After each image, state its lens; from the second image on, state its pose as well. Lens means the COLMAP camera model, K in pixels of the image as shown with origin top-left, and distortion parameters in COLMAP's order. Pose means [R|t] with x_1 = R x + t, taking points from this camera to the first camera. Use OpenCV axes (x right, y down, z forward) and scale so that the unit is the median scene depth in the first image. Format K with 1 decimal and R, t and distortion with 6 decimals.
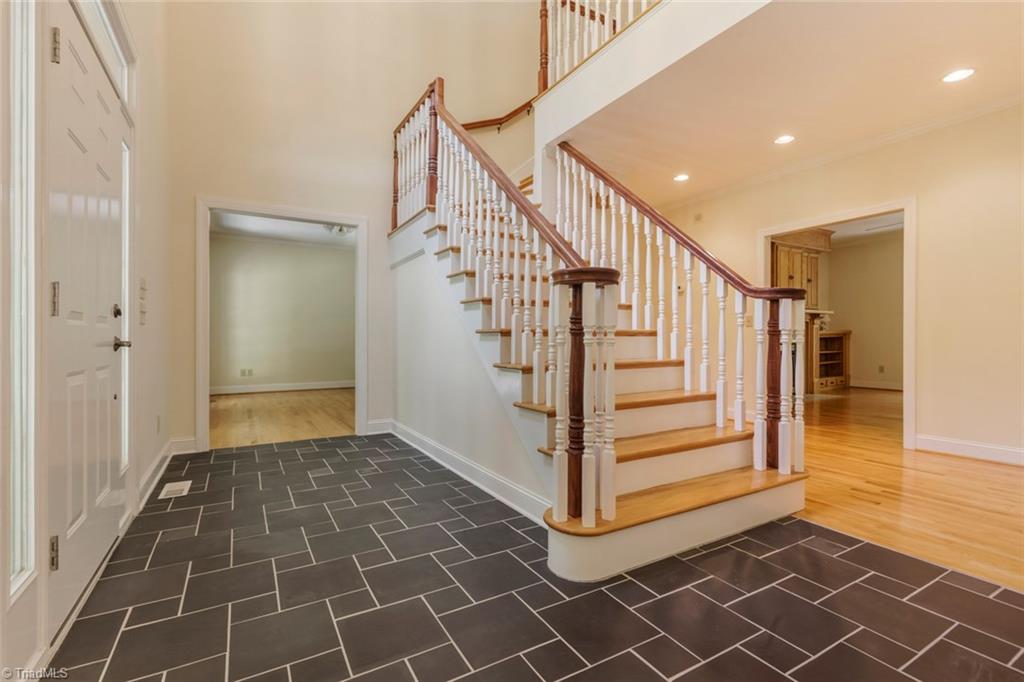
lens RADIAL K [[468.5, 0, 511.5], [0, 468.5, 335.6], [0, 0, 1]] dist [-0.001792, -0.000242]
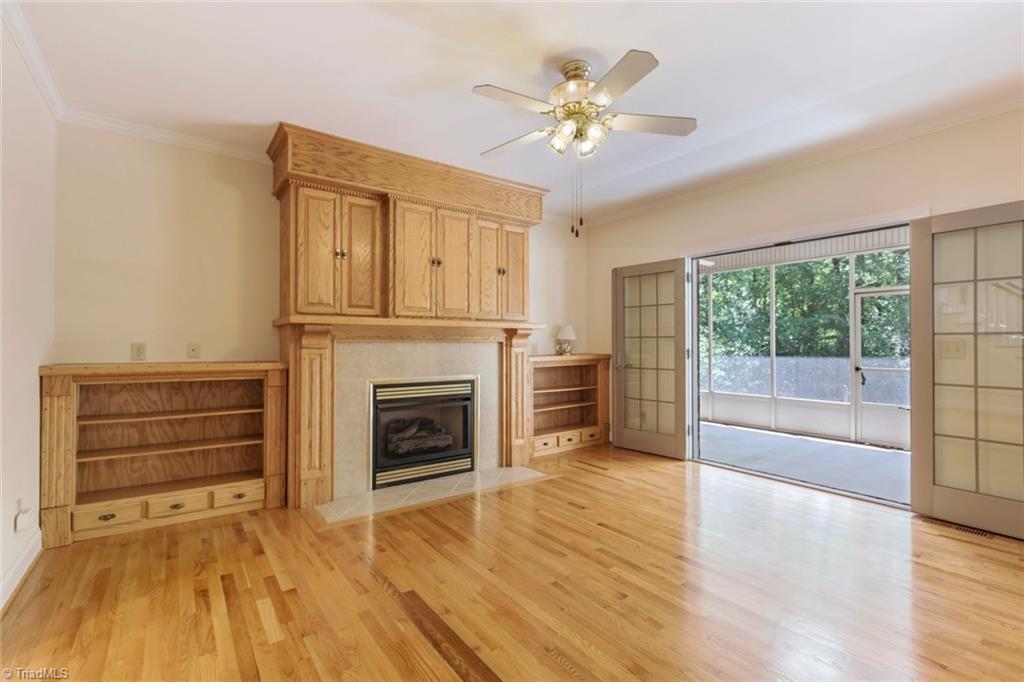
lens RADIAL K [[468.5, 0, 512.5], [0, 468.5, 342.9], [0, 0, 1]] dist [-0.001792, -0.000242]
pose [[0.994852, -0.000283, 0.101334, 0.575342], [0.000773, 0.999988, -0.004794, -0.025461], [-0.101332, 0.004847, 0.994841, 0.411892]]
